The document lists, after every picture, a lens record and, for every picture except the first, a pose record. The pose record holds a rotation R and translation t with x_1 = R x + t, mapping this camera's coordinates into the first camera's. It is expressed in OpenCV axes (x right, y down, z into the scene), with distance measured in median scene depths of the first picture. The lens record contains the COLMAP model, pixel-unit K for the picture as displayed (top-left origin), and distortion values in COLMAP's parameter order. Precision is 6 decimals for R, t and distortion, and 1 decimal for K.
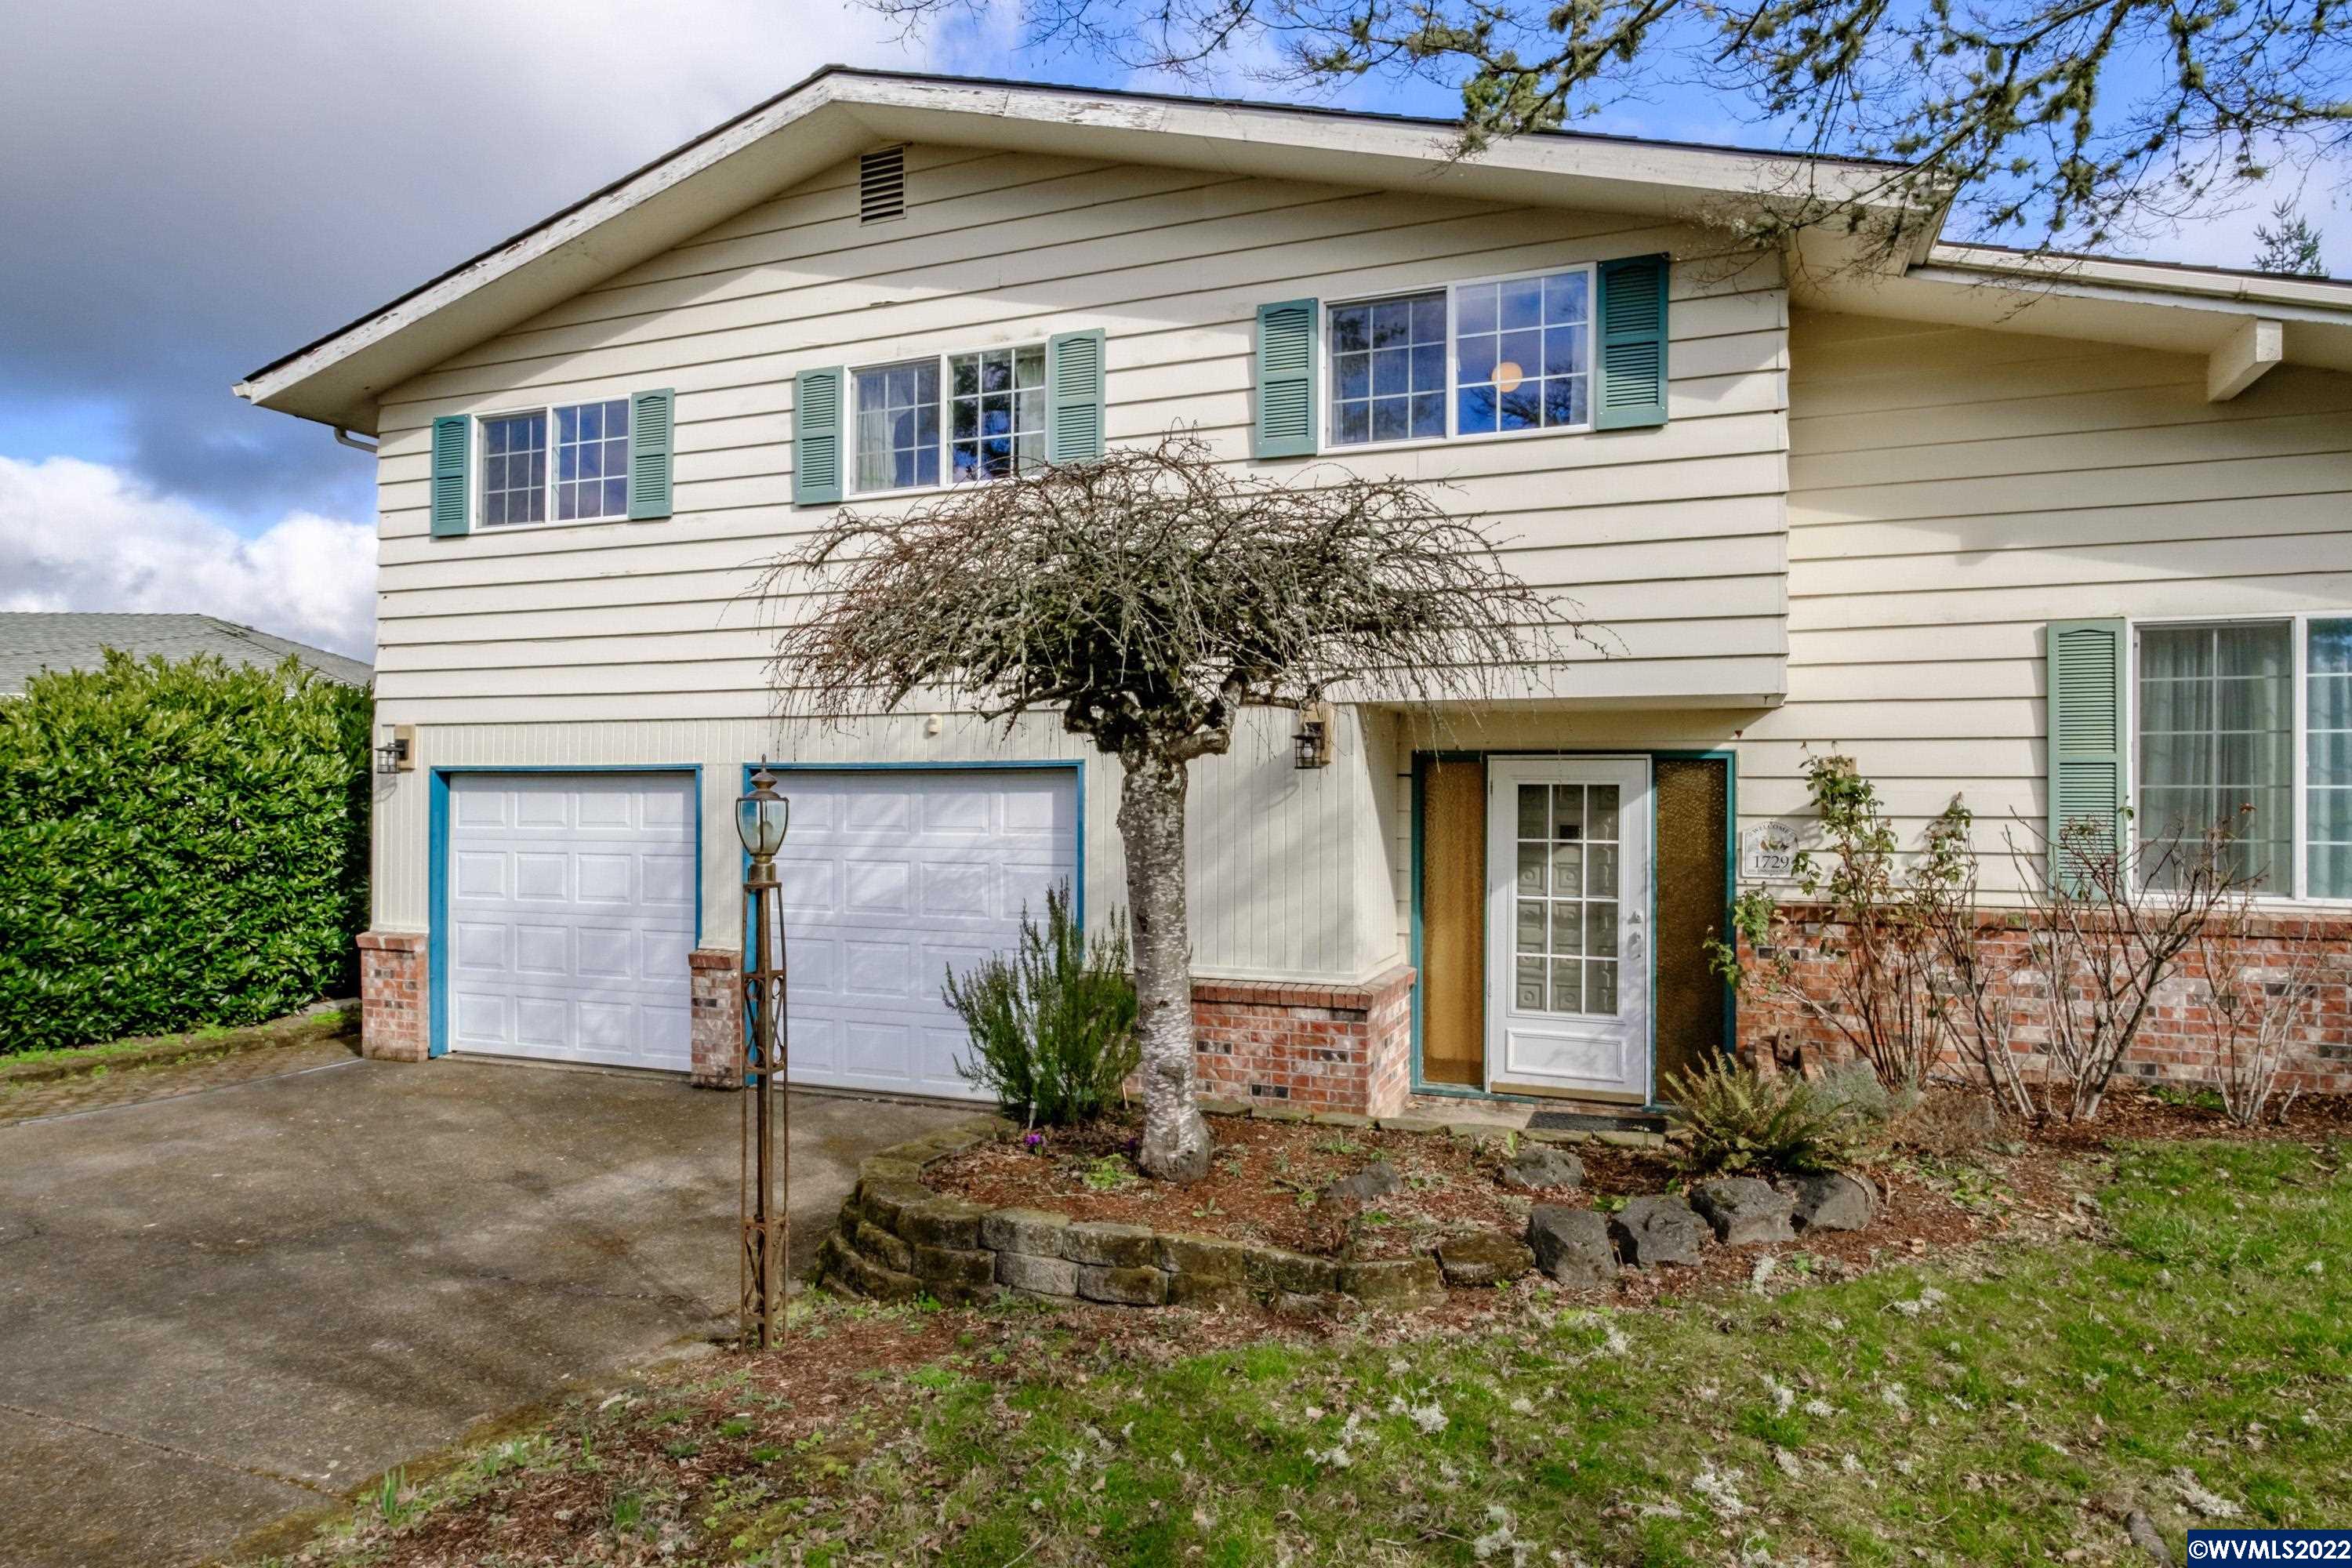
lens RADIAL K [[1348.2, 0, 1134.4], [0, 1348.2, 794.8], [0, 0, 1]] dist [0.000320, 0.002282]
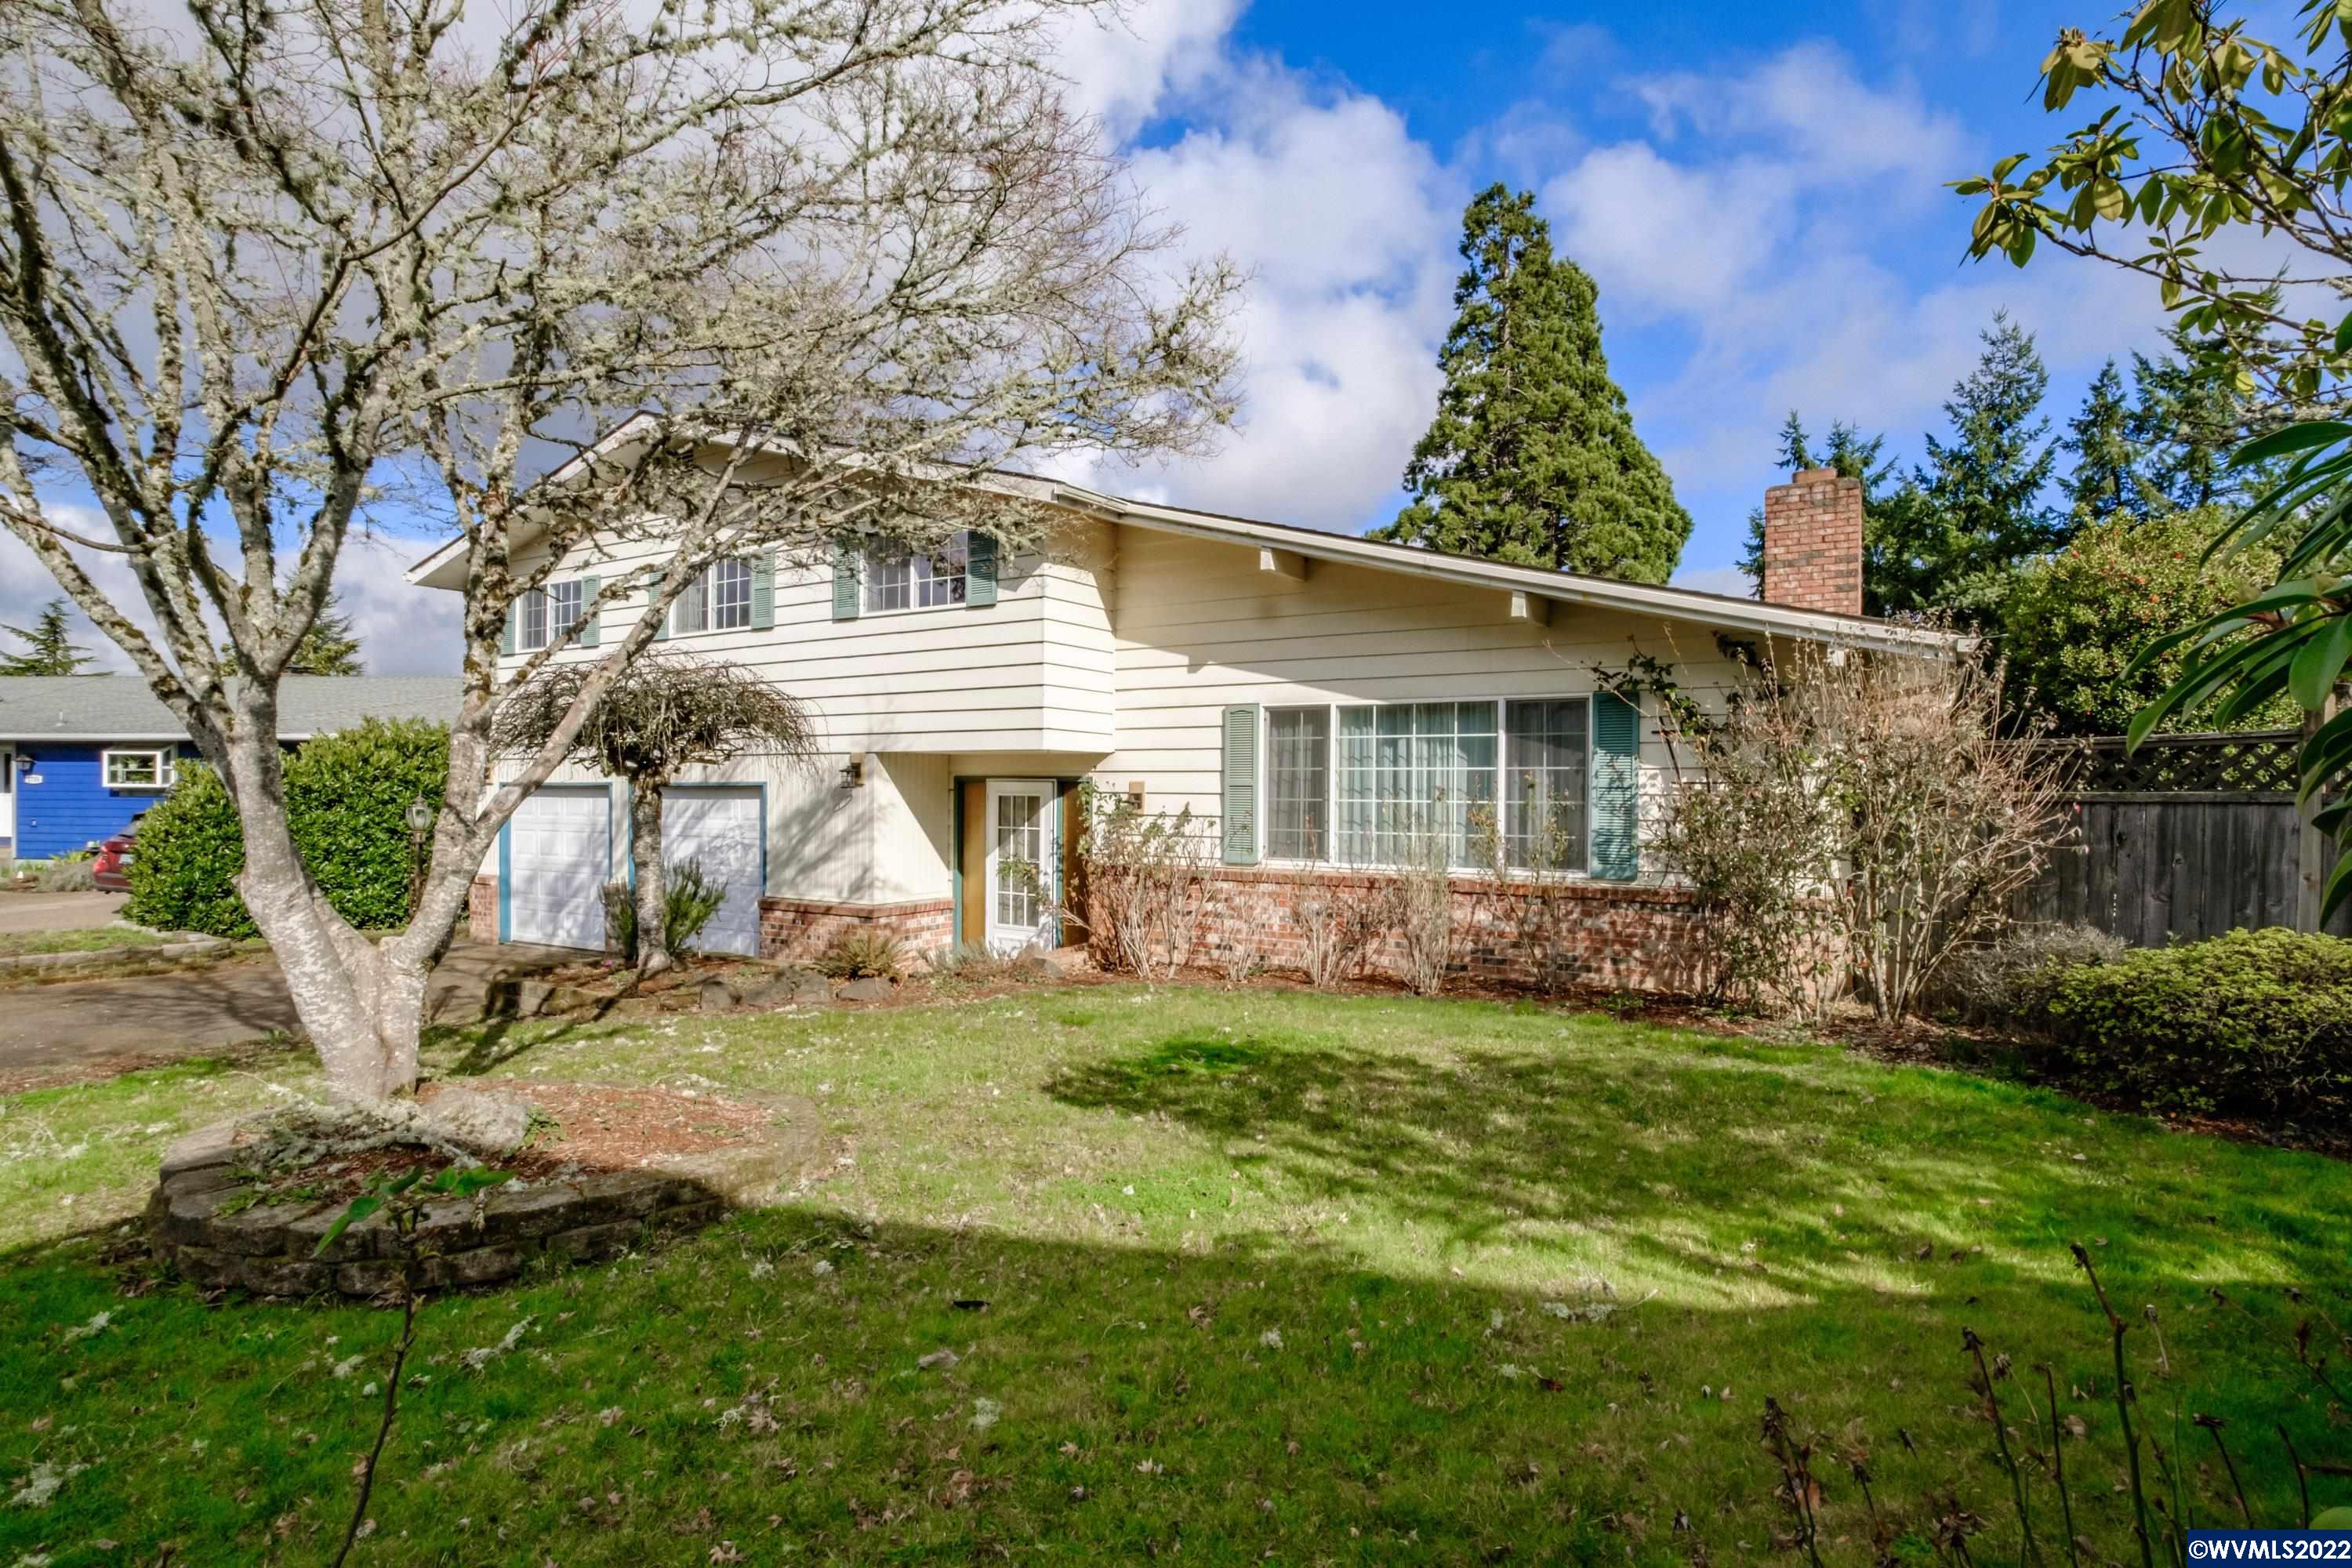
lens RADIAL K [[1179.0, 0, 1174.0], [0, 1179.0, 801.9], [0, 0, 1]] dist [-0.000655, -0.000139]
pose [[0.983703, 0.003338, -0.179770, 0.787812], [-0.001029, 0.999916, 0.012938, -0.019711], [0.179798, -0.012542, 0.983624, -0.472573]]
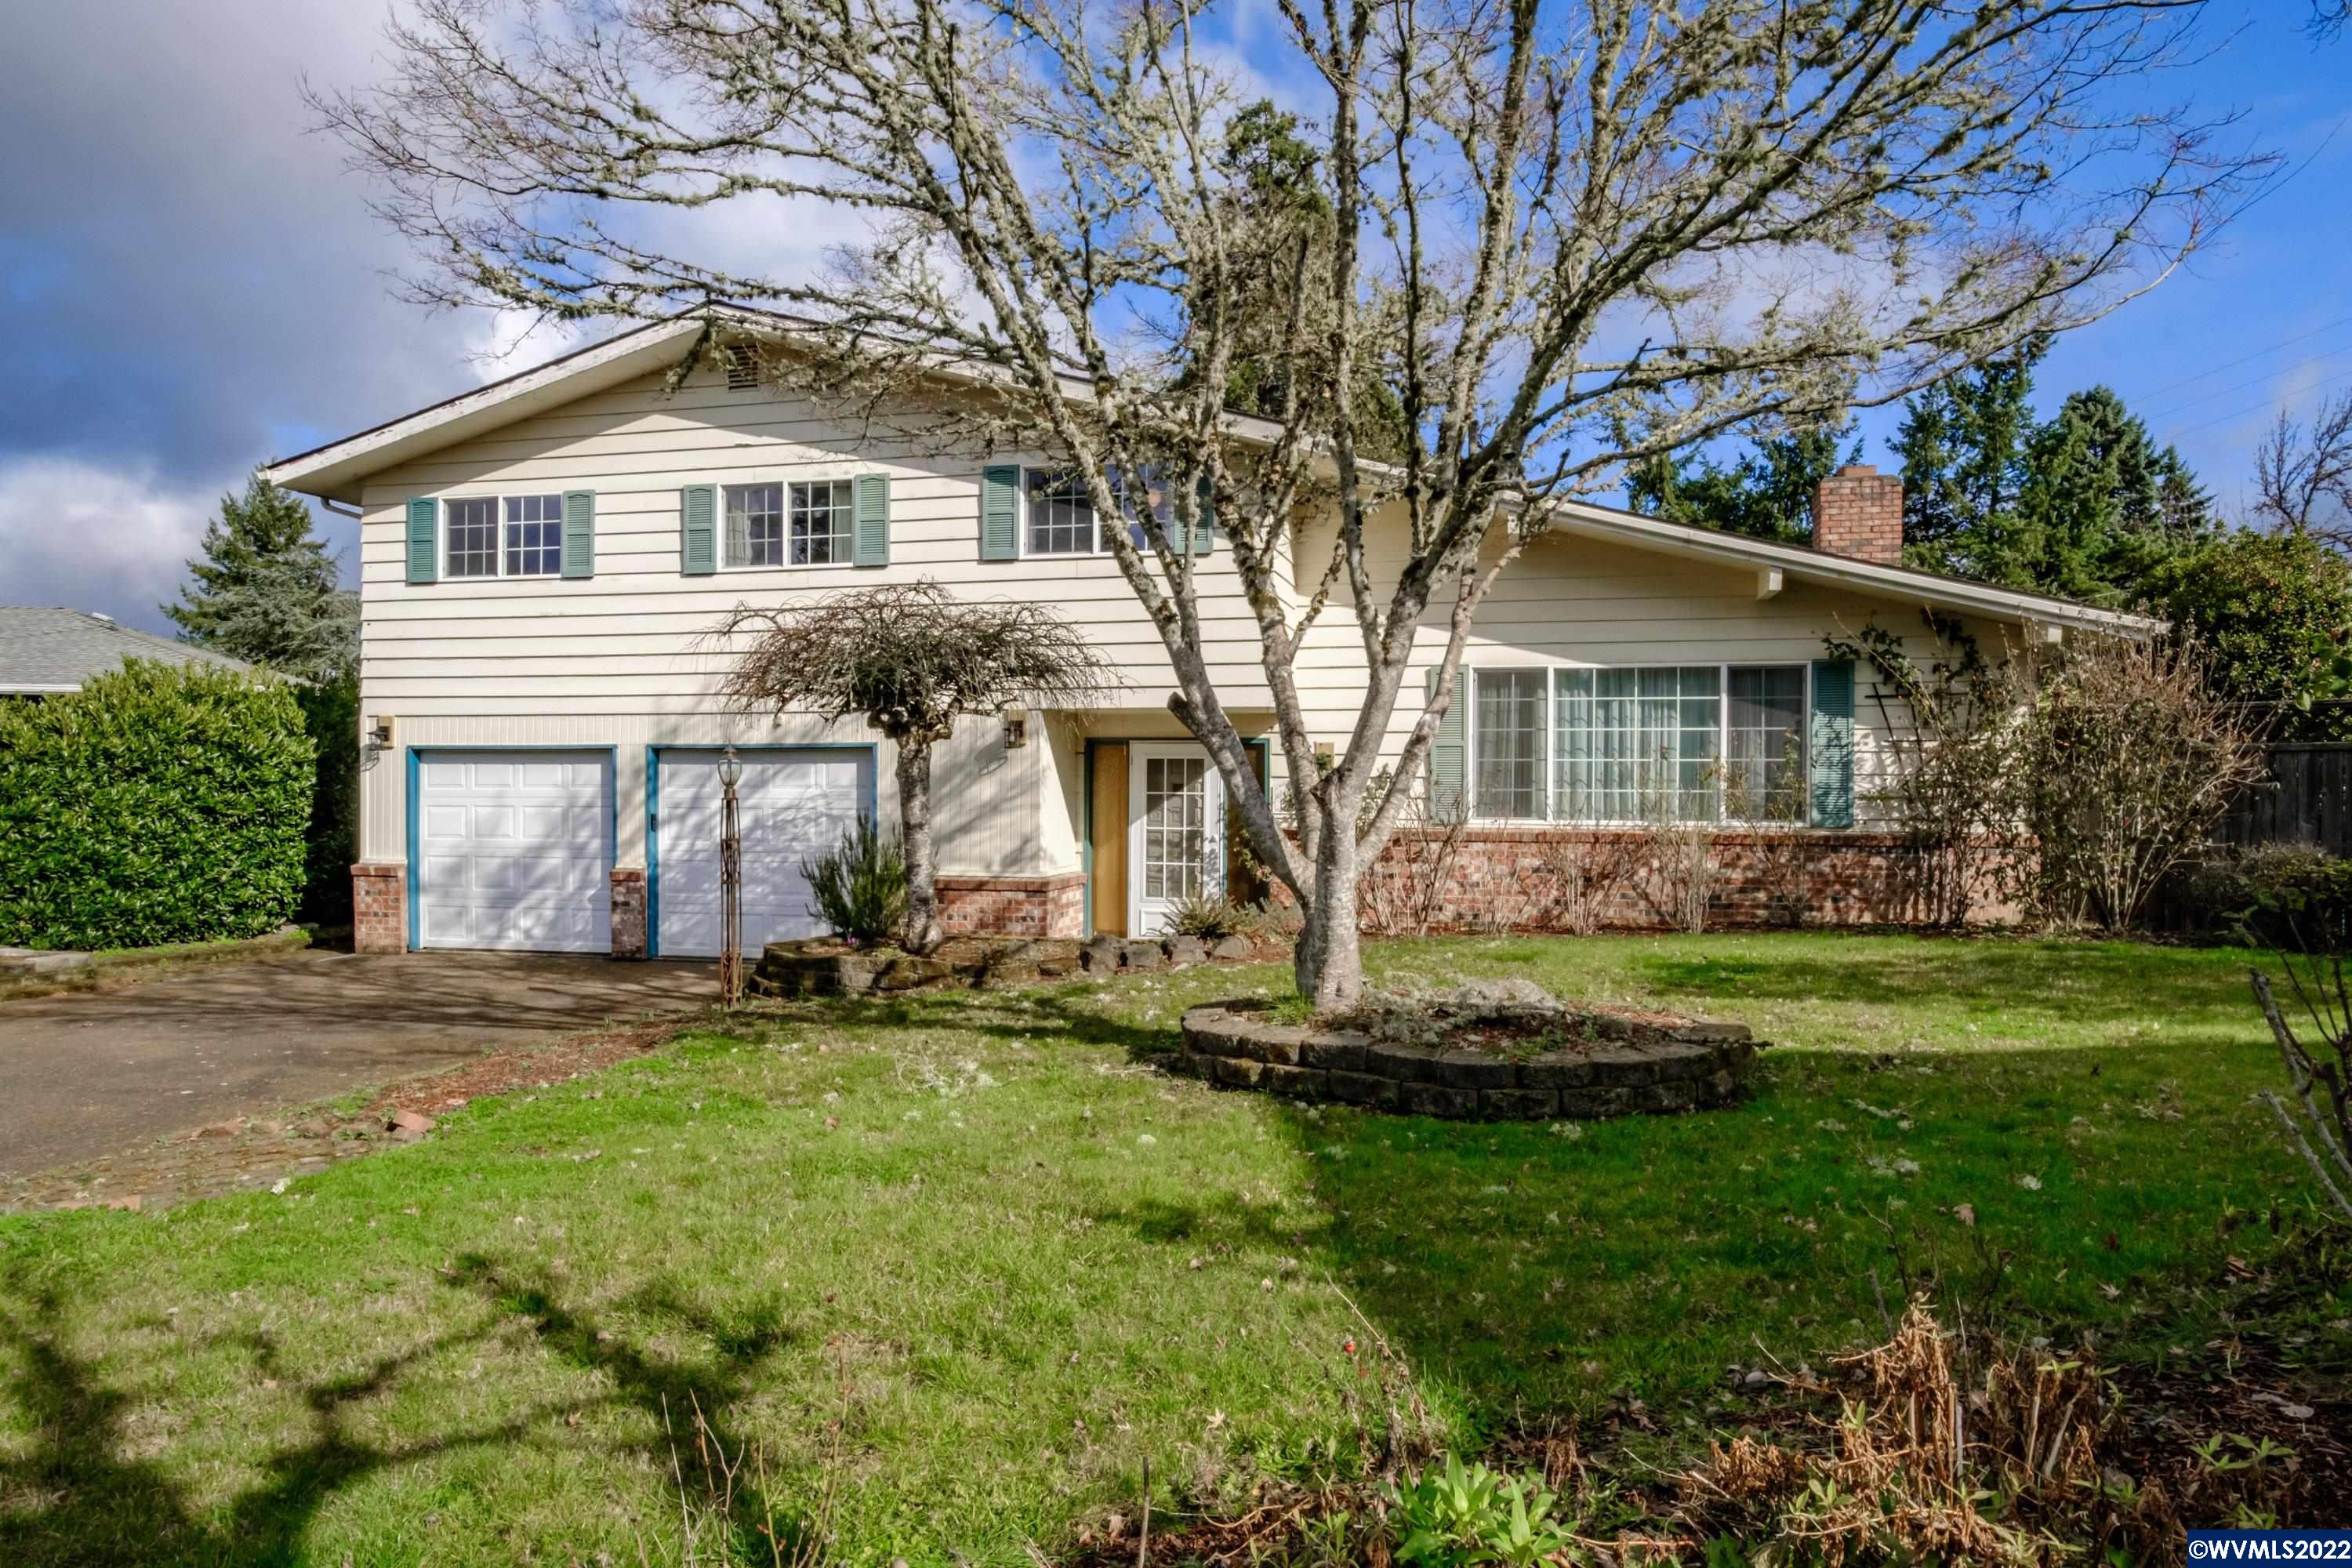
lens RADIAL K [[1466.4, 0, 1128.6], [0, 1466.4, 799.1], [0, 0, 1]] dist [0.002603, 0.002660]
pose [[0.991159, -0.001266, 0.132671, 0.026962], [-0.000190, 0.999940, 0.010964, 0.021811], [-0.132677, -0.010892, 0.991099, -0.756683]]
